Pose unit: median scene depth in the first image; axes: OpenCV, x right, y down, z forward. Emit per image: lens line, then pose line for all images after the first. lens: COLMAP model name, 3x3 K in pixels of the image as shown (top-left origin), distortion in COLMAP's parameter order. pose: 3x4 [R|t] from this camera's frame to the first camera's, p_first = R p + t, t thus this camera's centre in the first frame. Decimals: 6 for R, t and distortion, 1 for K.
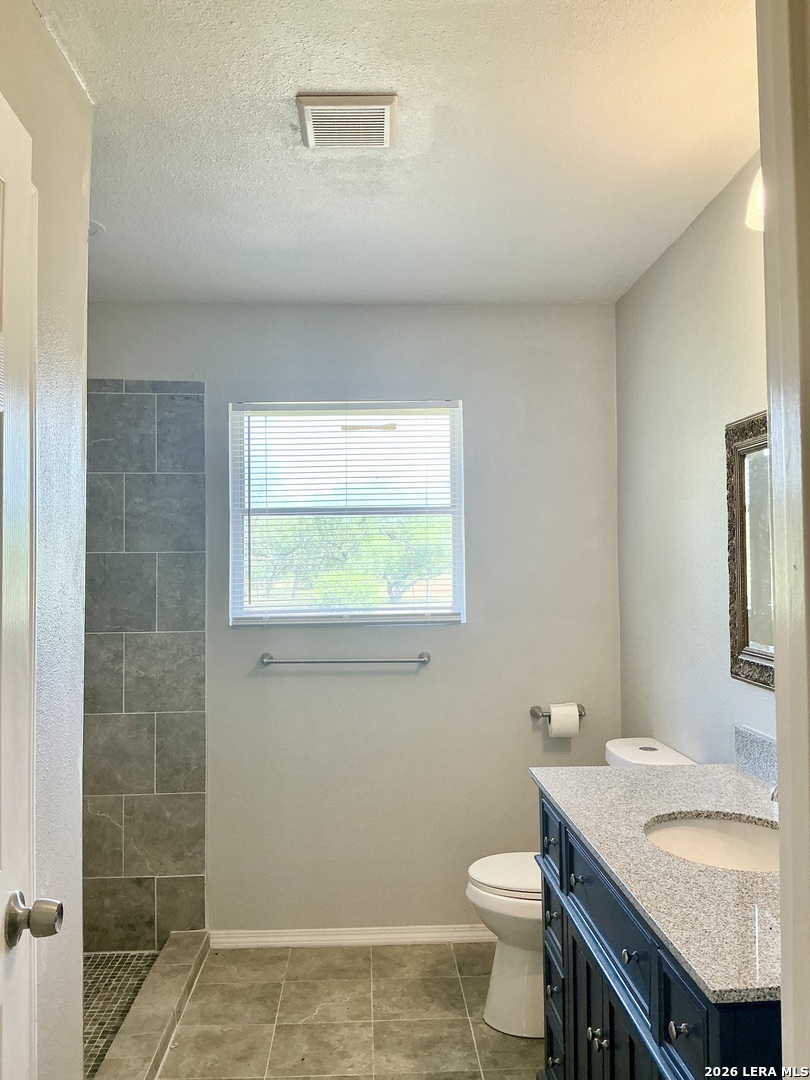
lens RADIAL K [[892.2, 0, 409.1], [0, 892.2, 533.2], [0, 0, 1]] dist [0.090816, -0.186217]
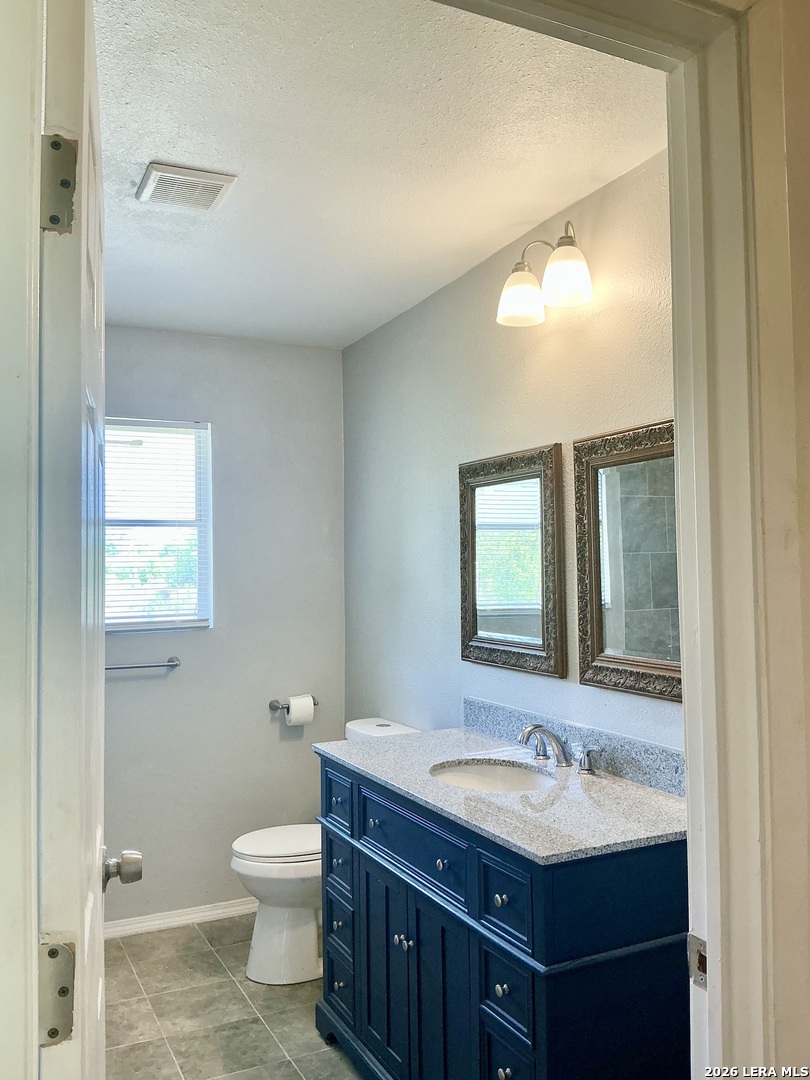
lens RADIAL K [[892.2, 0, 400.9], [0, 892.2, 533.4], [0, 0, 1]] dist [0.090816, -0.186217]
pose [[0.911196, 0.022354, 0.411366, -0.215646], [-0.014759, 0.999657, -0.021630, 0.006788], [-0.411709, 0.013638, 0.911214, -0.111781]]
